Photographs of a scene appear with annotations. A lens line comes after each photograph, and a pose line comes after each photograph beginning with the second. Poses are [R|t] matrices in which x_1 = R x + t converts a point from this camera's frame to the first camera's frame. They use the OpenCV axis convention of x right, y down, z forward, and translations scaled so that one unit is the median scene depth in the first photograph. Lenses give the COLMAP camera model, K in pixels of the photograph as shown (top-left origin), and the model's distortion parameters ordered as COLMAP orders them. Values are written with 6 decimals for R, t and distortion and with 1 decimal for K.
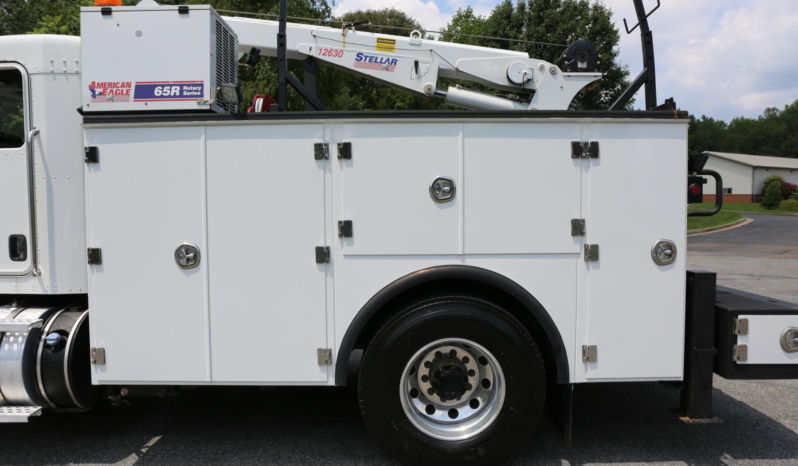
lens RADIAL K [[583.9, 0, 399.0], [0, 583.9, 233.0], [0, 0, 1]] dist [-0.085638, 0.056155]
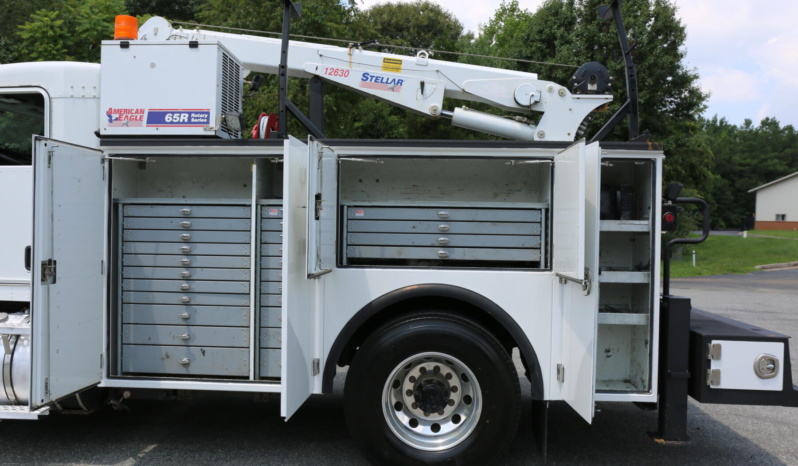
lens RADIAL K [[696.8, 0, 399.0], [0, 696.8, 233.0], [0, 0, 1]] dist [-0.048661, 0.007371]
pose [[0.998390, 0.022837, -0.051919, 0.084649], [-0.024773, 0.999010, -0.036959, 0.009649], [0.051023, 0.038186, 0.997967, -0.261693]]
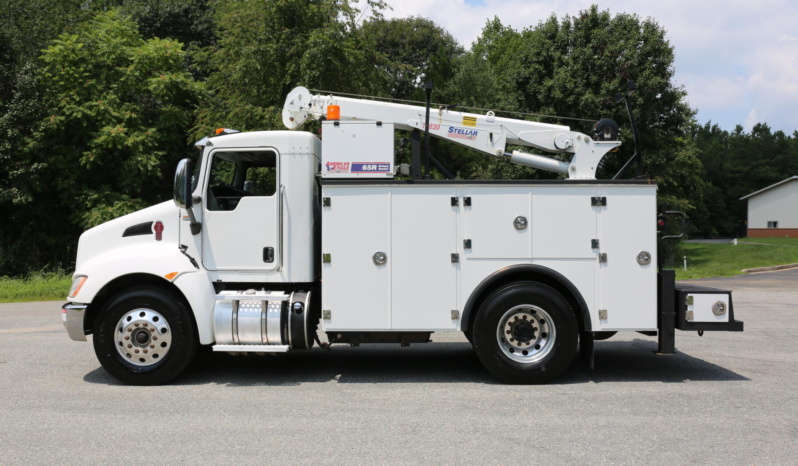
lens RADIAL K [[768.3, 0, 399.0], [0, 768.3, 233.0], [0, 0, 1]] dist [-0.035506, 0.021348]
pose [[0.999928, 0.006465, -0.010070, -0.260398], [-0.007039, 0.998286, -0.058099, 0.092345], [0.009677, 0.058166, 0.998260, -1.299742]]
